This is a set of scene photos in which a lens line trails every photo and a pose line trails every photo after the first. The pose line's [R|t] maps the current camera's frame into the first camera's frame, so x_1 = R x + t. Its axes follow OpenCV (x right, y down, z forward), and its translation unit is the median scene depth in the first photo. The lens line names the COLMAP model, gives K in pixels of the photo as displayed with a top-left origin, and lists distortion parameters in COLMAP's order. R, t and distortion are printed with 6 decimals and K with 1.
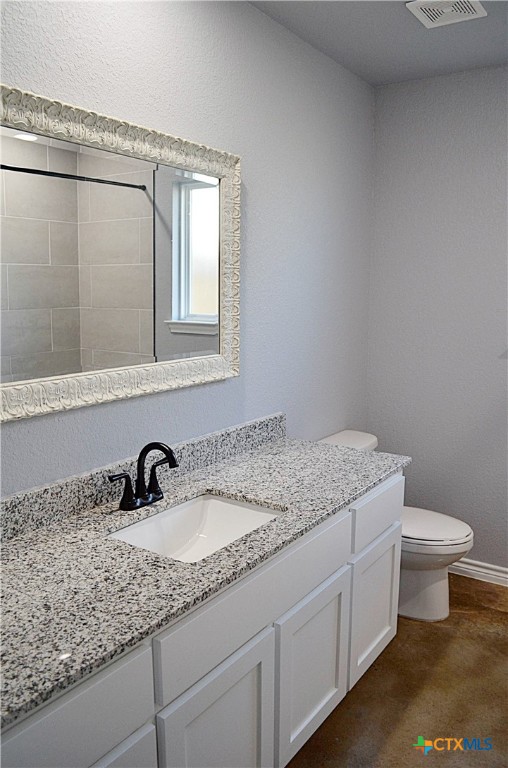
lens RADIAL K [[605.4, 0, 257.7], [0, 605.4, 386.8], [0, 0, 1]] dist [-0.074667, 0.002601]
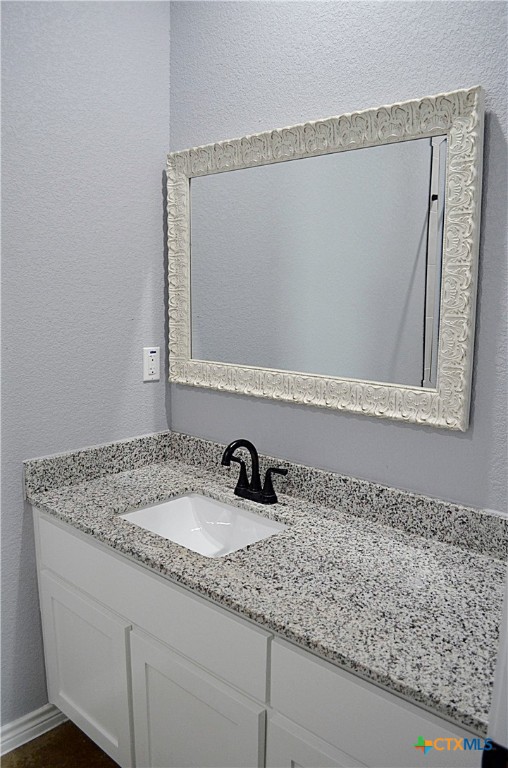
lens RADIAL K [[605.4, 0, 257.7], [0, 605.4, 386.8], [0, 0, 1]] dist [-0.074667, 0.002601]
pose [[-0.153446, 0.128111, -0.979817, 0.797764], [-0.178265, 0.971703, 0.154967, -0.153730], [0.971944, 0.198446, -0.126266, 1.097540]]
